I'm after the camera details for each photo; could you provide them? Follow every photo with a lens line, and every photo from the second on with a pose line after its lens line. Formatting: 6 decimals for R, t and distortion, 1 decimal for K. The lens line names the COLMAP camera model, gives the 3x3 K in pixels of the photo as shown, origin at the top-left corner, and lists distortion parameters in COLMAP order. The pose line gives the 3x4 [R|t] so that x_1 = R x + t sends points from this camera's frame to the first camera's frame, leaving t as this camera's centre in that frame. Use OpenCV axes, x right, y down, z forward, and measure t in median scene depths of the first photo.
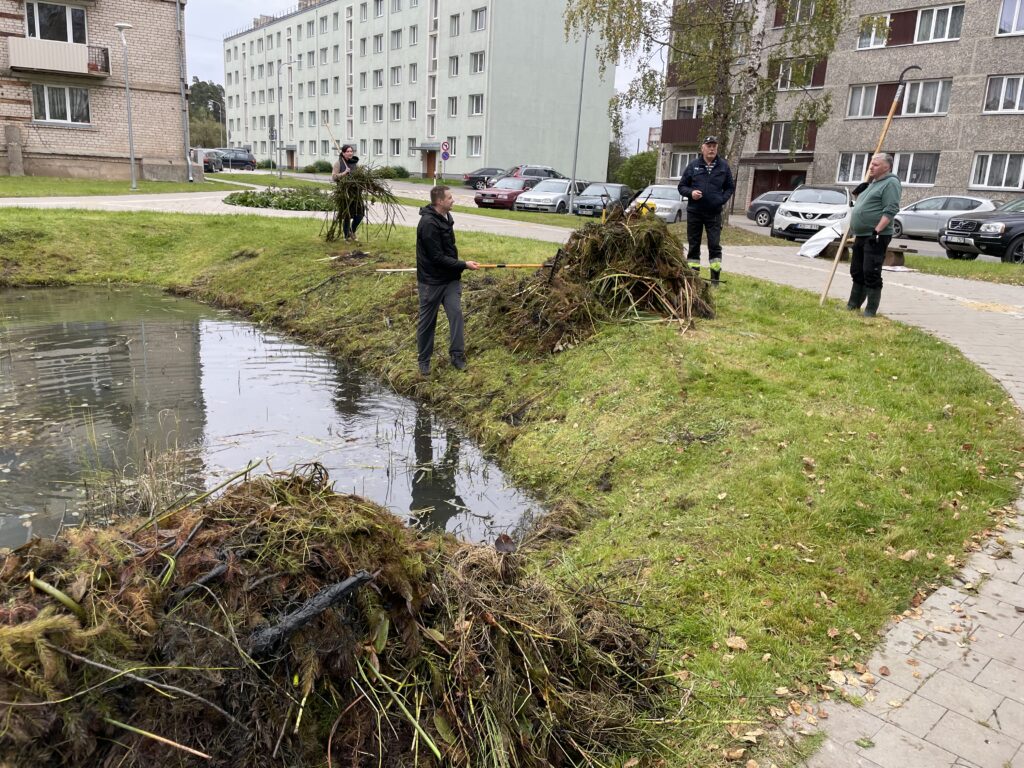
lens RADIAL K [[770.1, 0, 507.8], [0, 770.1, 378.3], [0, 0, 1]] dist [0.091492, -0.117818]
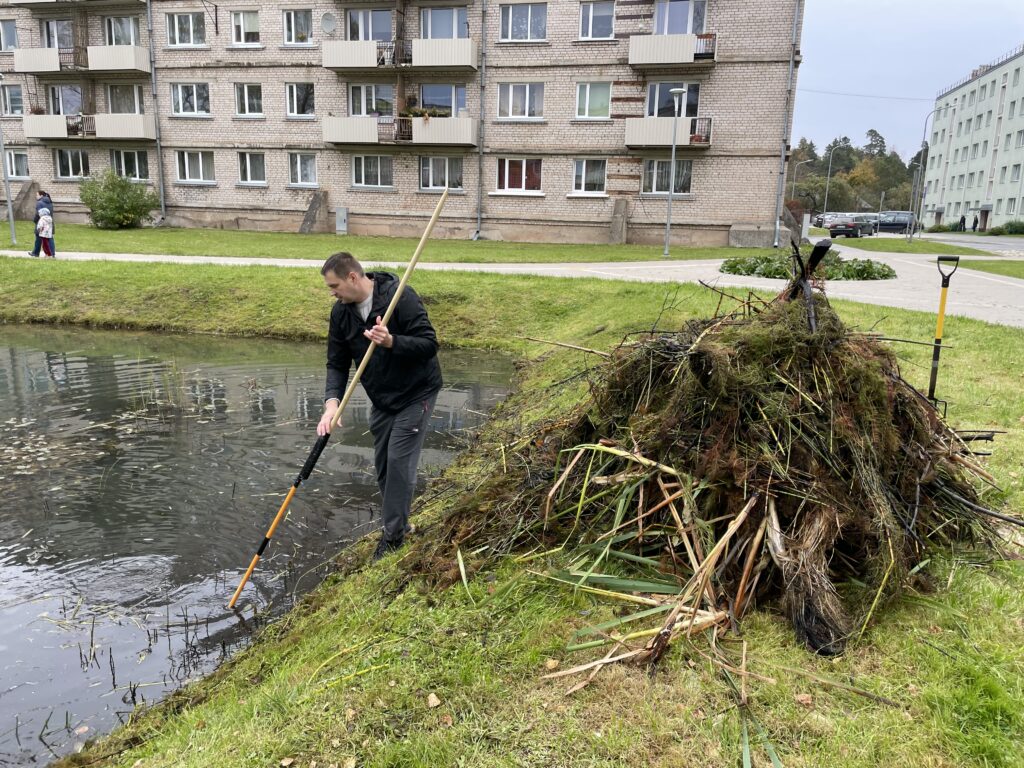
lens RADIAL K [[770.1, 0, 524.8], [0, 770.1, 385.0], [0, 0, 1]] dist [0.091492, -0.117818]
pose [[0.673407, 0.122256, -0.729093, 0.099023], [-0.175678, 0.984444, 0.002813, -0.039739], [0.718095, 0.126191, 0.684409, 0.170805]]
